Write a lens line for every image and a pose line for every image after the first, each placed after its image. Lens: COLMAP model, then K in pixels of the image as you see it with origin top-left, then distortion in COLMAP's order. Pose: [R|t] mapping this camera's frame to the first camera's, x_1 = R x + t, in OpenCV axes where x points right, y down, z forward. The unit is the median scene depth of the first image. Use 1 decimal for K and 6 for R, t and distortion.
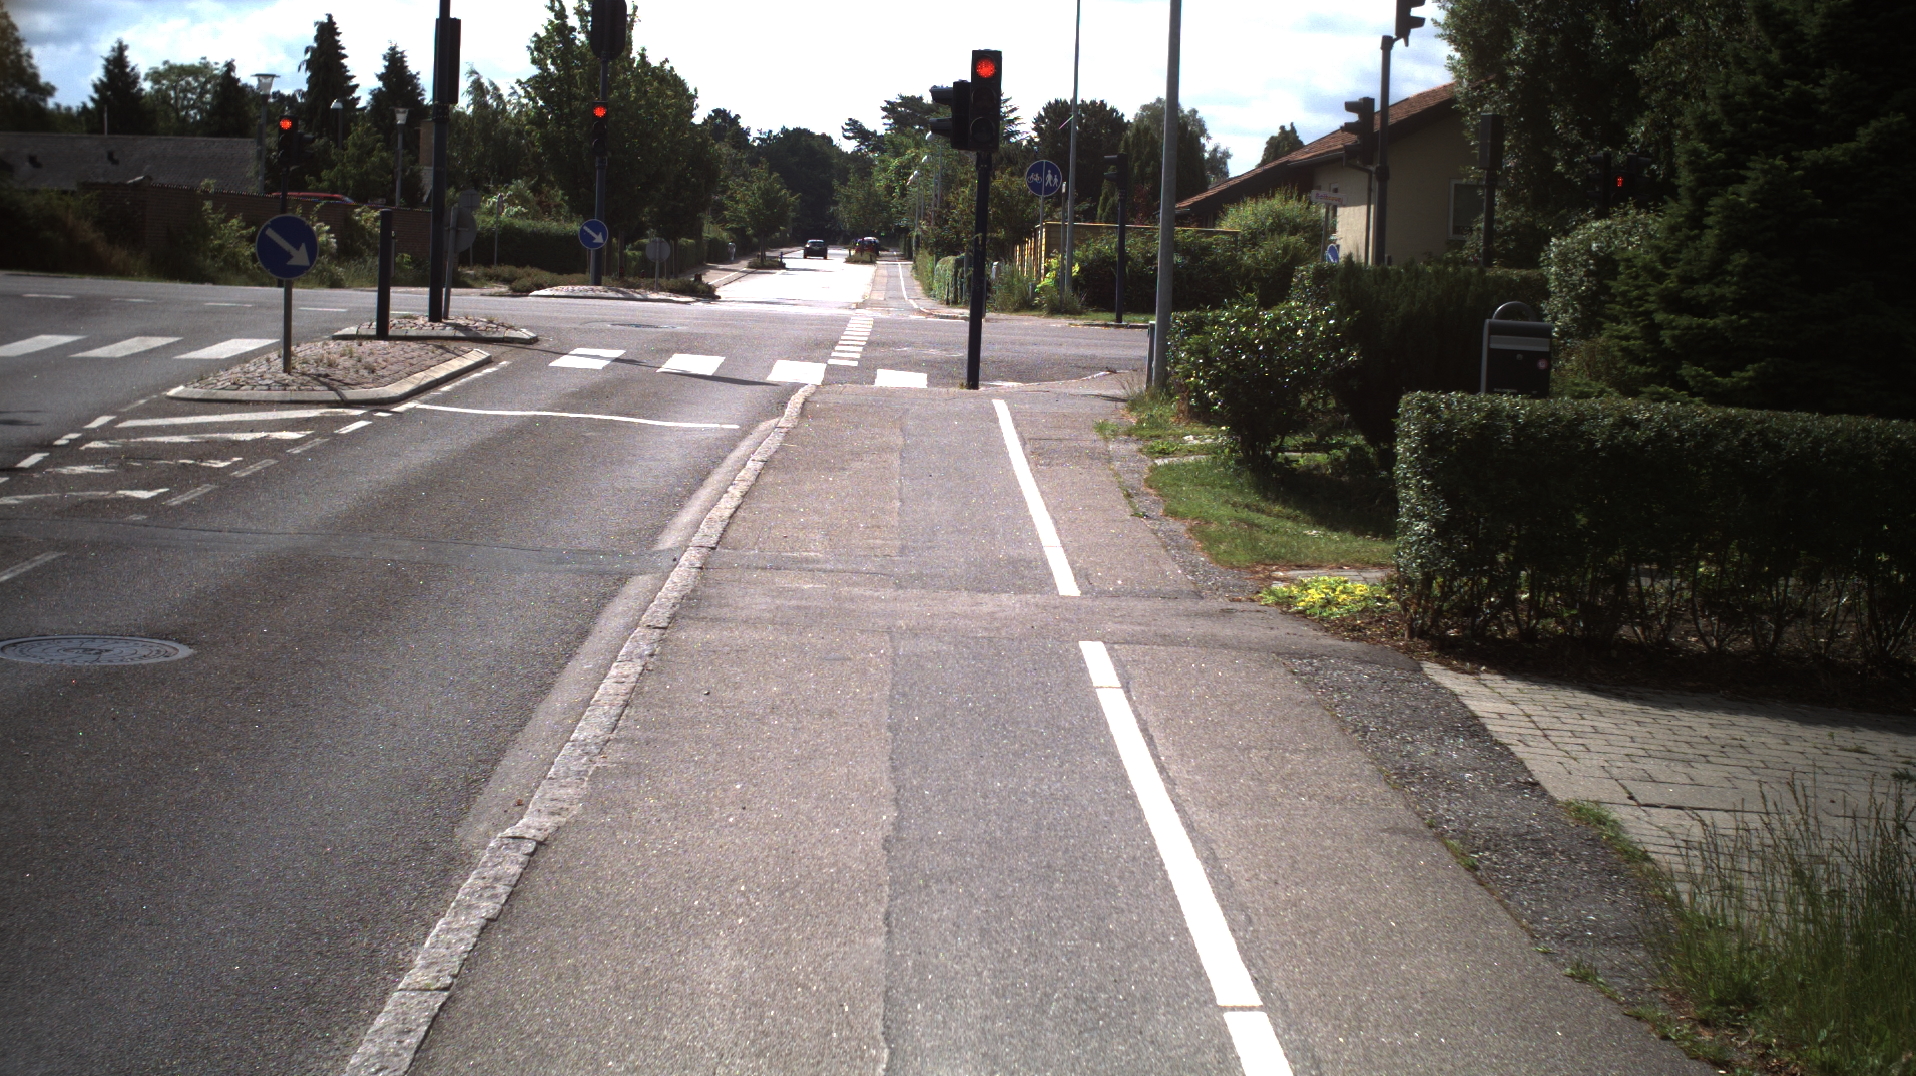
lens RADIAL K [[3307.4, 0, 958.0], [0, 3307.4, 538.0], [0, 0, 1]] dist [-0.311593, 0.552420]
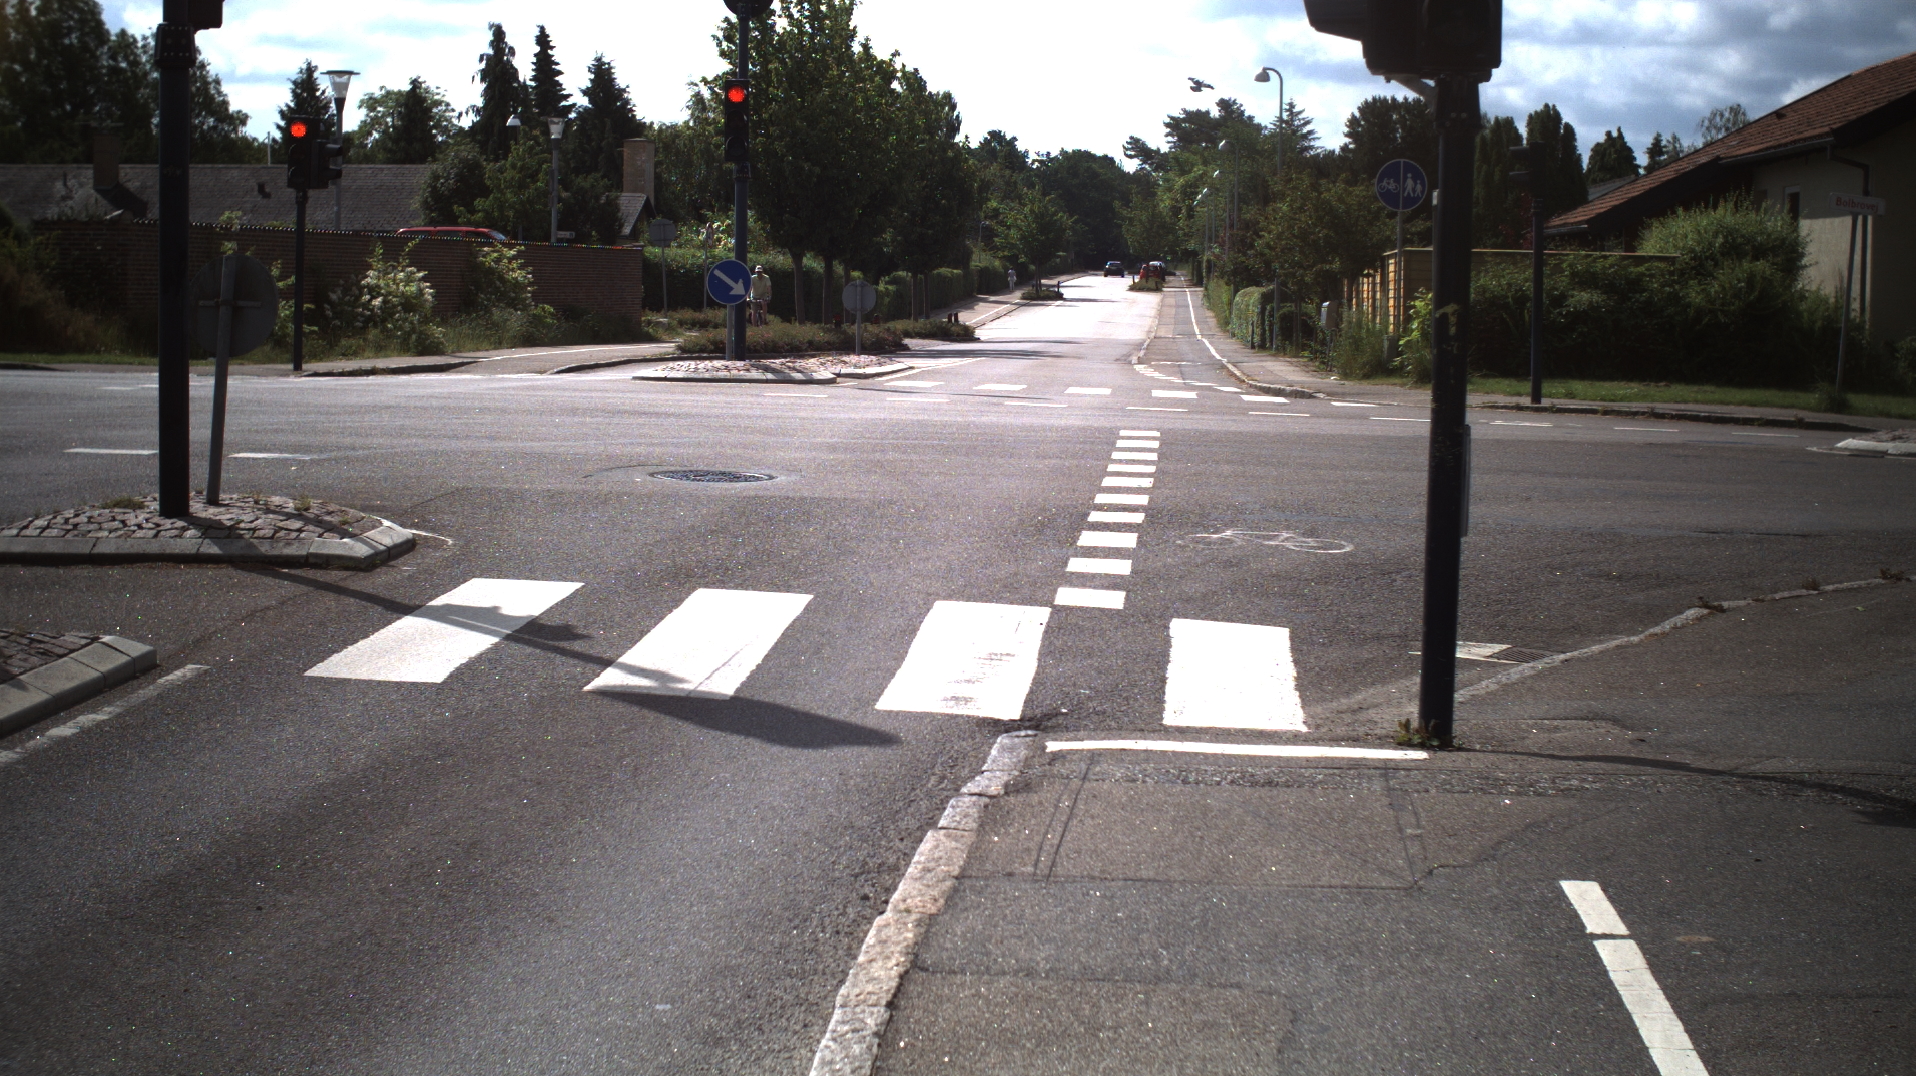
lens RADIAL K [[3307.4, 0, 958.0], [0, 3307.4, 538.0], [0, 0, 1]] dist [-0.311593, 0.552420]
pose [[0.996007, -0.016008, -0.087829, -0.007468], [0.015389, 0.999852, -0.007727, -0.030531], [0.087940, 0.006344, 0.996106, 0.300067]]
